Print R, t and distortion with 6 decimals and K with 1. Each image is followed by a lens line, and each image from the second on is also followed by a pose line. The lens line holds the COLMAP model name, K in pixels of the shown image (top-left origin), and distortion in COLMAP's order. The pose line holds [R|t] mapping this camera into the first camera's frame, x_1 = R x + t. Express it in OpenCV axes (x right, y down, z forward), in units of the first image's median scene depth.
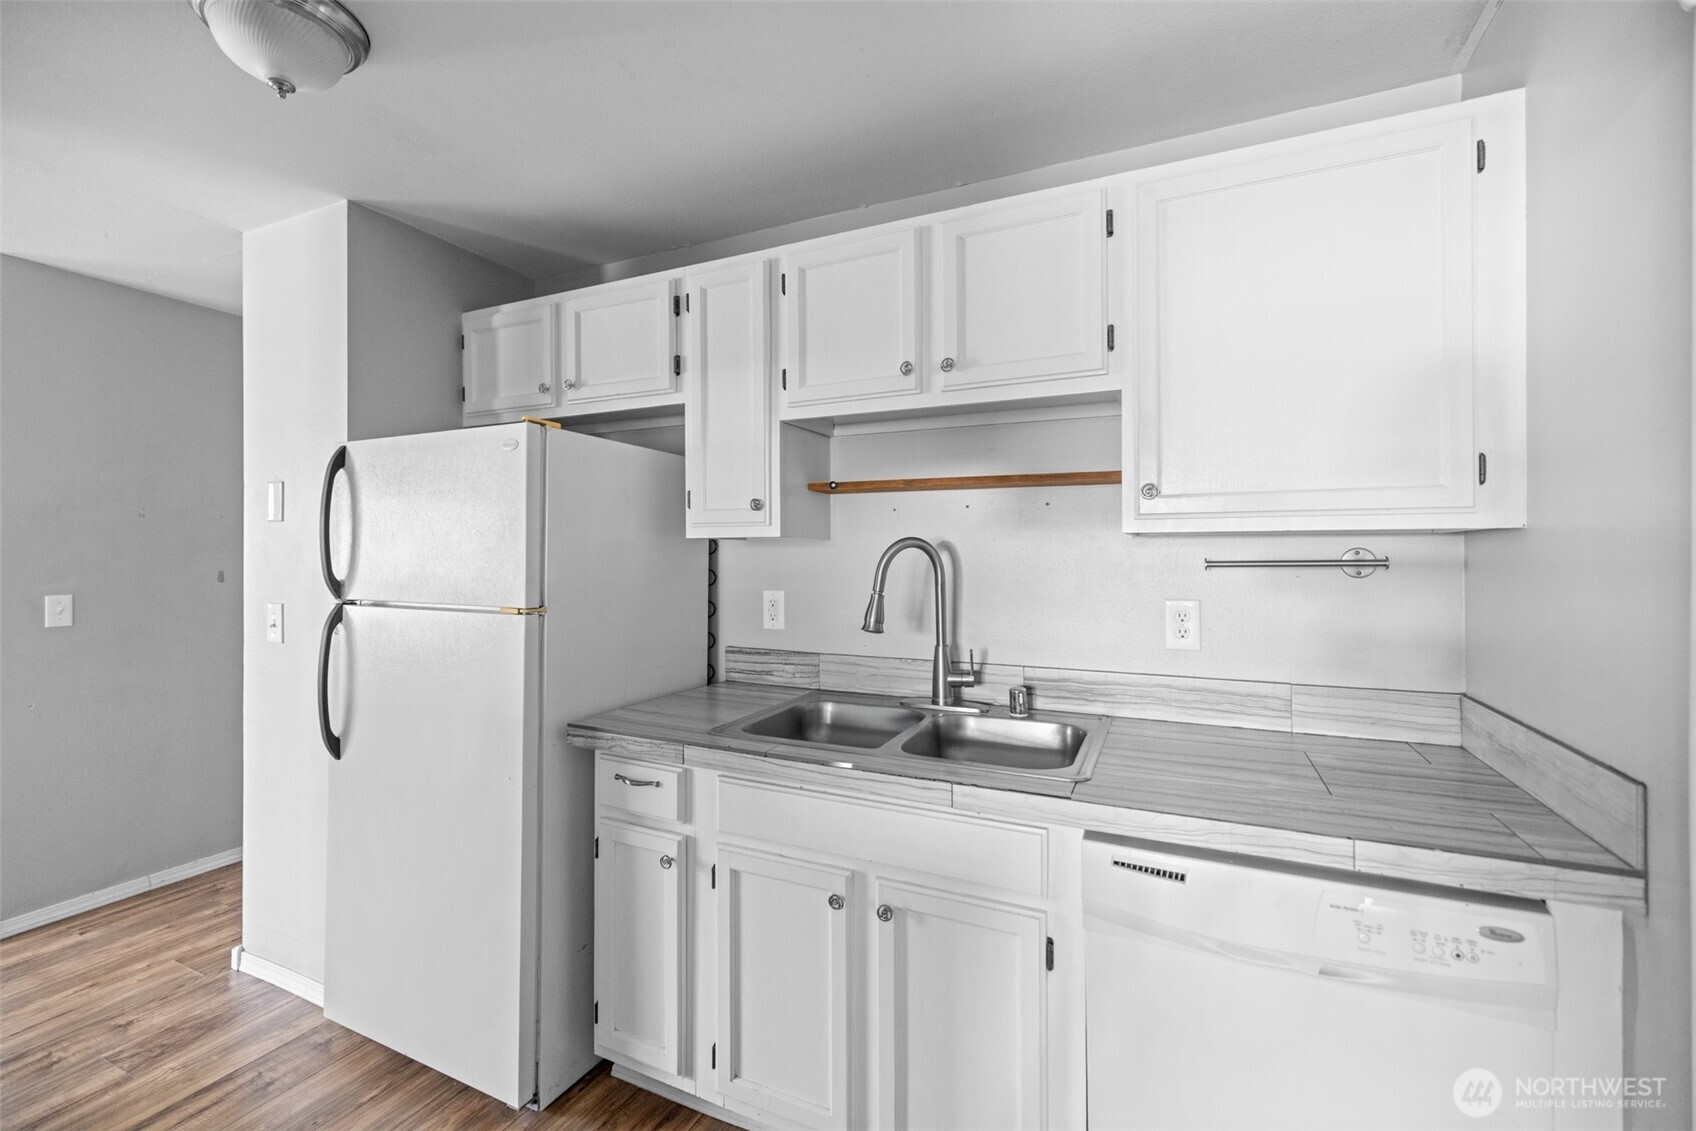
lens RADIAL K [[718.8, 0, 842.5], [0, 718.8, 557.2], [0, 0, 1]] dist [0.008169, -0.001706]
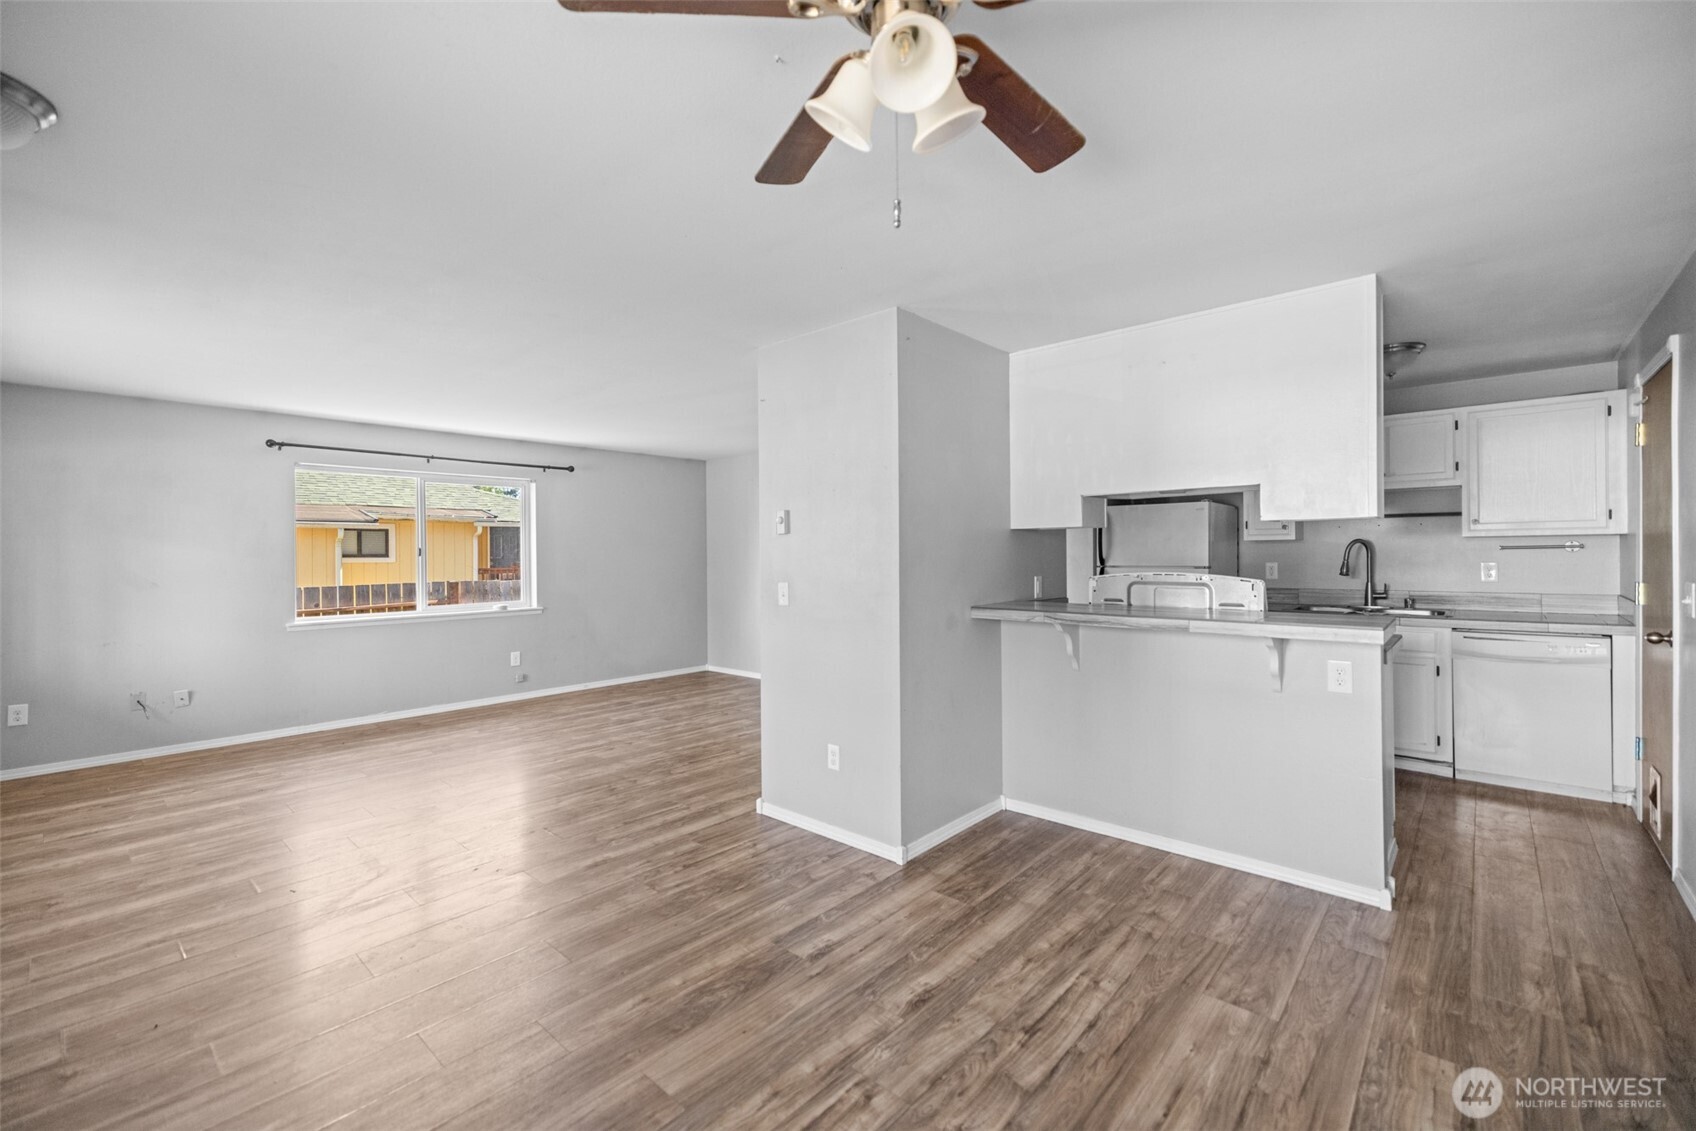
lens RADIAL K [[718.8, 0, 828.2], [0, 718.8, 558.5], [0, 0, 1]] dist [0.008169, -0.001706]
pose [[0.954639, -0.007004, -0.297683, -0.976438], [0.008757, 0.999951, 0.004556, 0.014578], [0.297636, -0.006956, 0.954654, -2.089520]]
